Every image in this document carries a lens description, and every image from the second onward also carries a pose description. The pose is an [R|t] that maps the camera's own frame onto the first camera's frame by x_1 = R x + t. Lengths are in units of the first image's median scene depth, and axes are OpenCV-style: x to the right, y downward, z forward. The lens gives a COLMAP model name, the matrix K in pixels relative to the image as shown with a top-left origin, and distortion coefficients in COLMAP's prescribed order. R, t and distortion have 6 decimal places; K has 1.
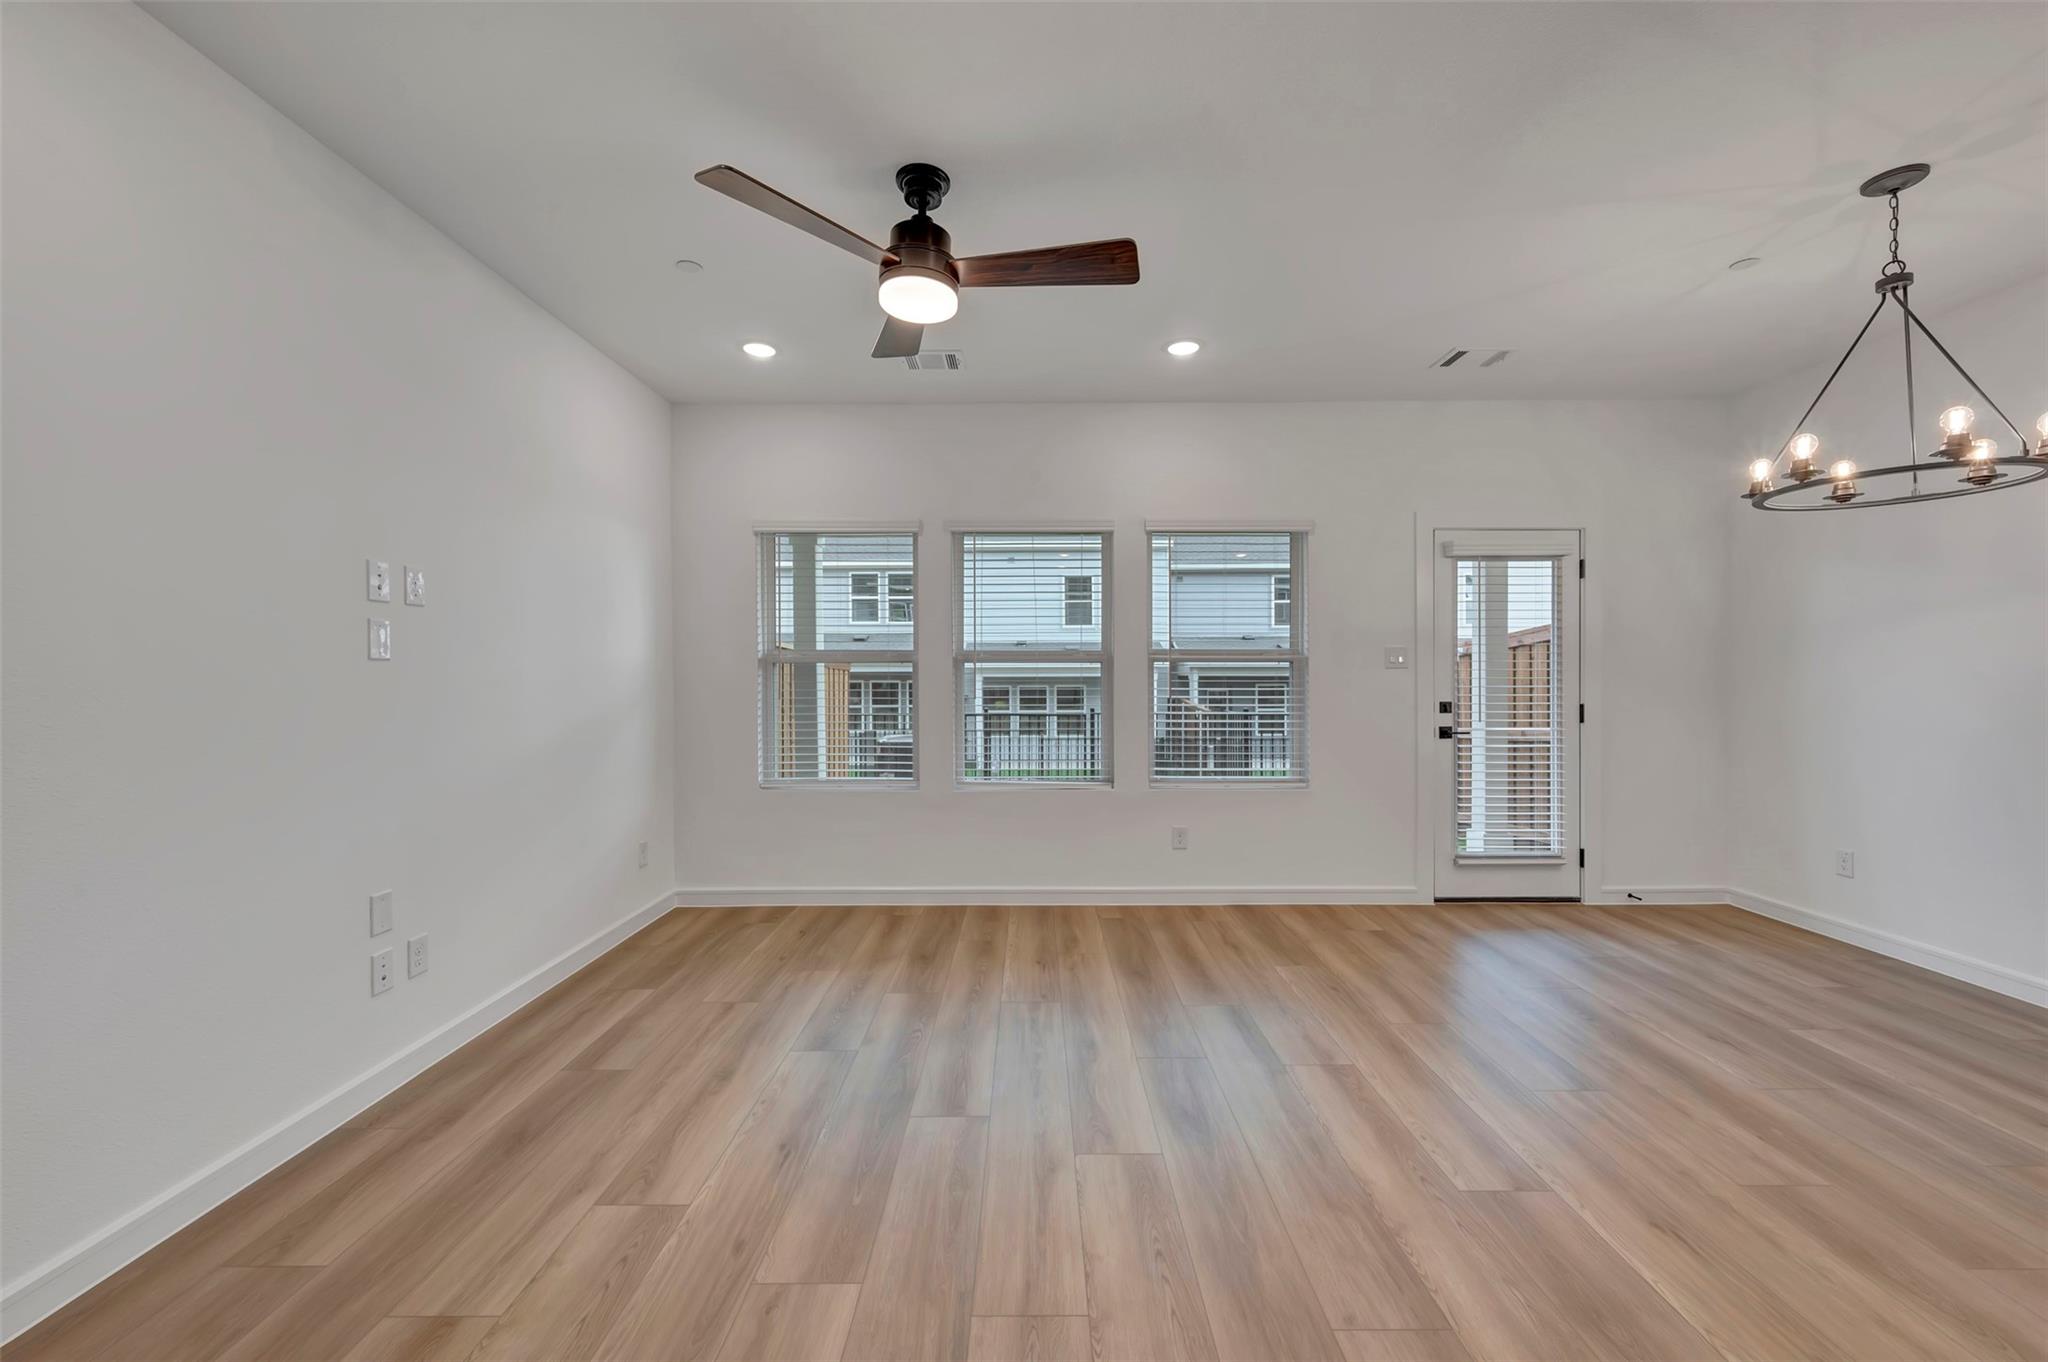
lens RADIAL K [[803.3, 0, 1027.2], [0, 803.3, 676.4], [0, 0, 1]] dist [0.000411, 0.000229]
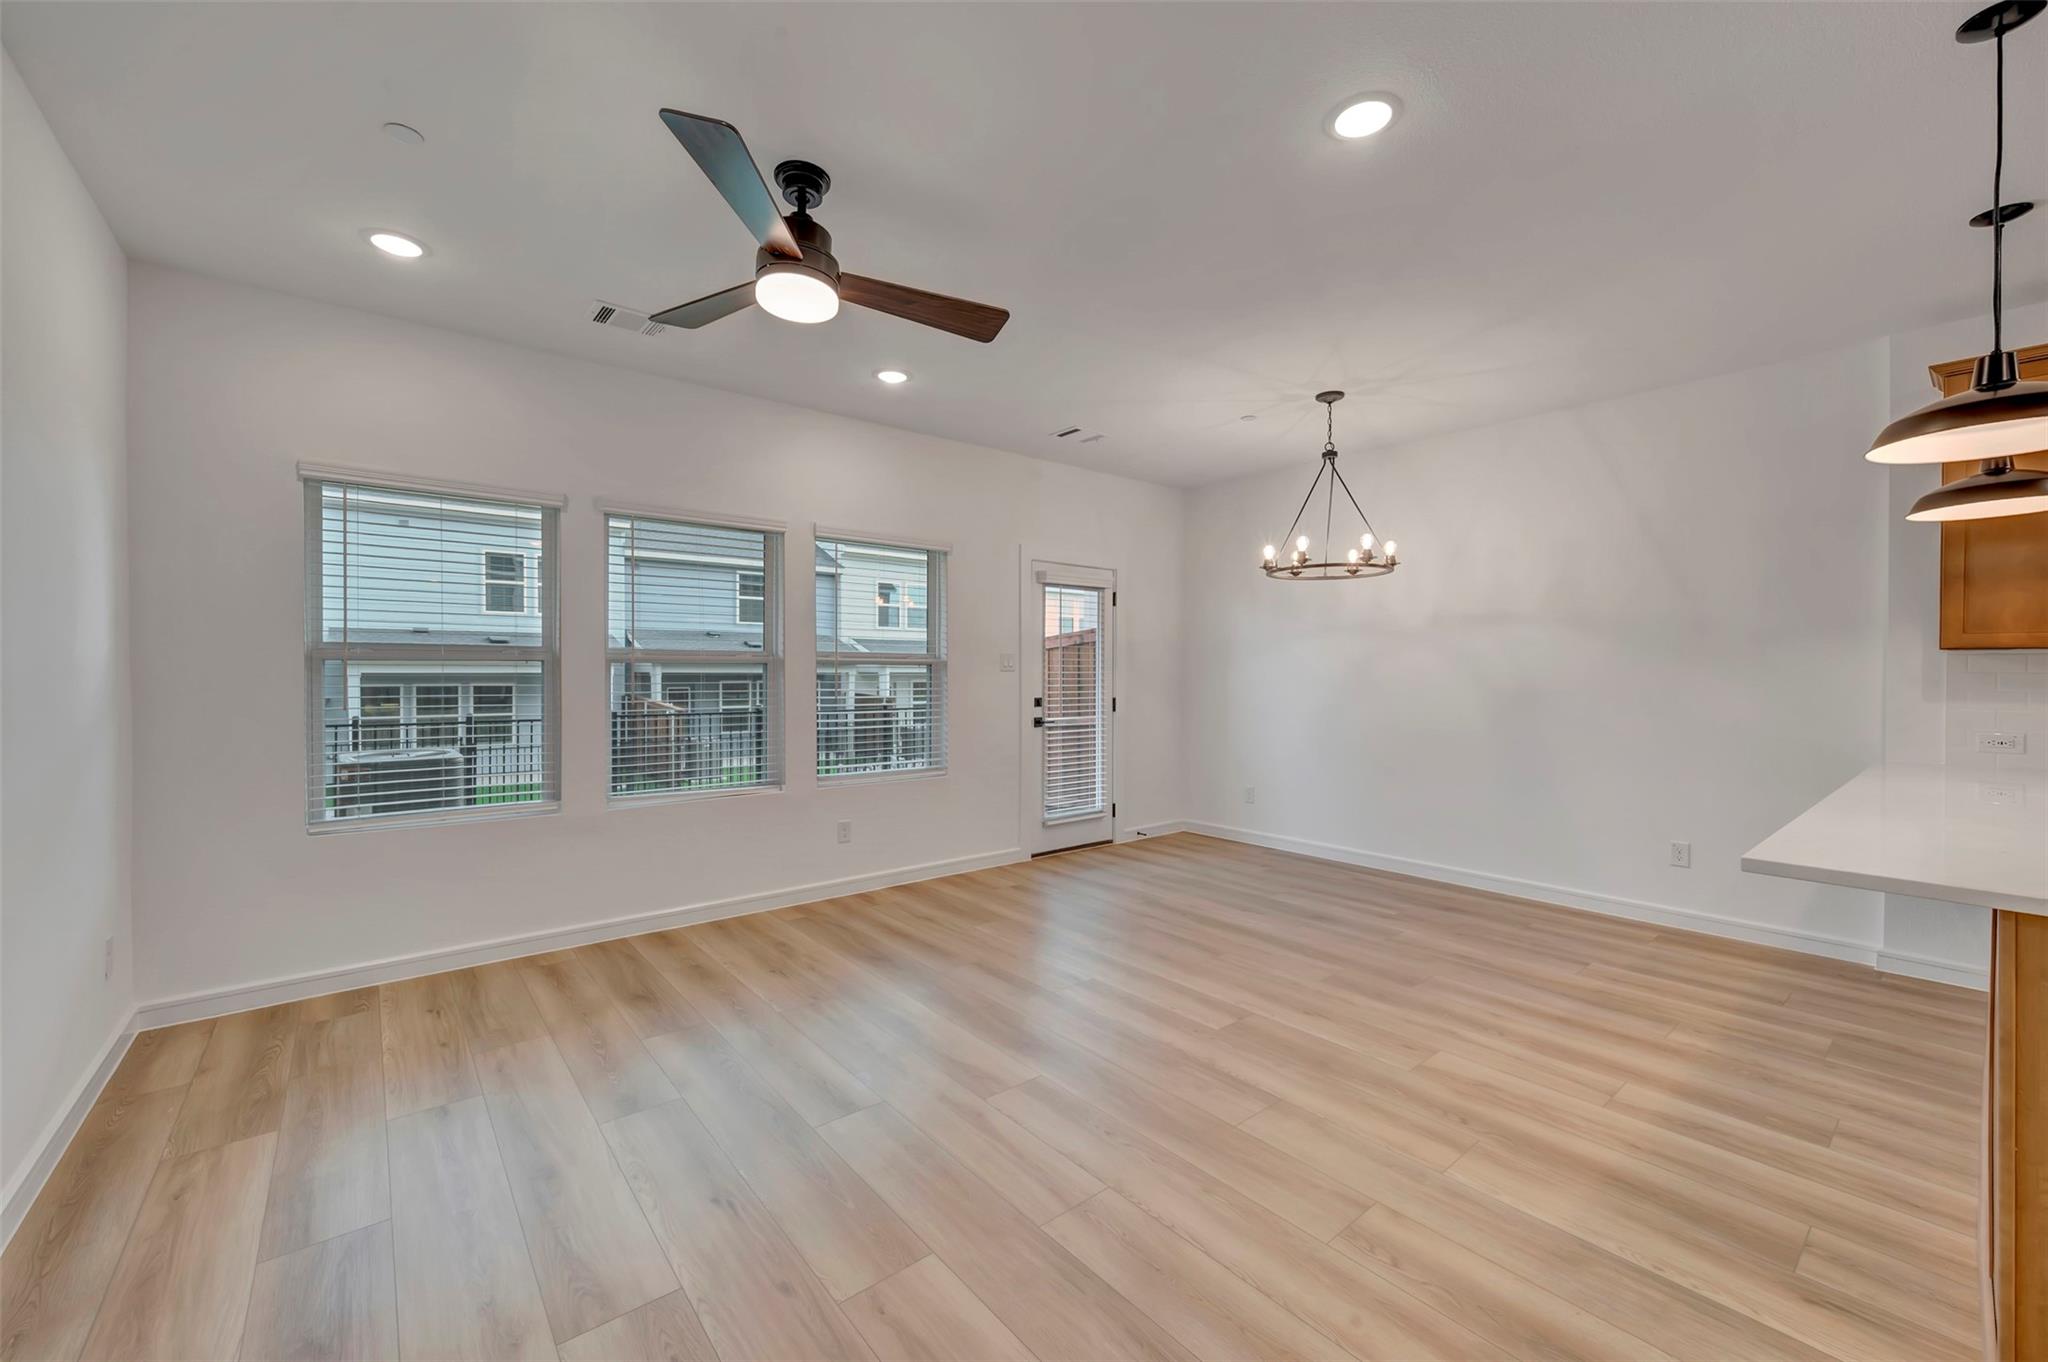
lens RADIAL K [[803.3, 0, 1026.4], [0, 803.3, 679.7], [0, 0, 1]] dist [0.000411, 0.000229]
pose [[0.773419, -0.003179, 0.633887, -0.307630], [-0.002758, 0.999961, 0.008380, -0.008294], [-0.633889, -0.008229, 0.773380, 0.037571]]
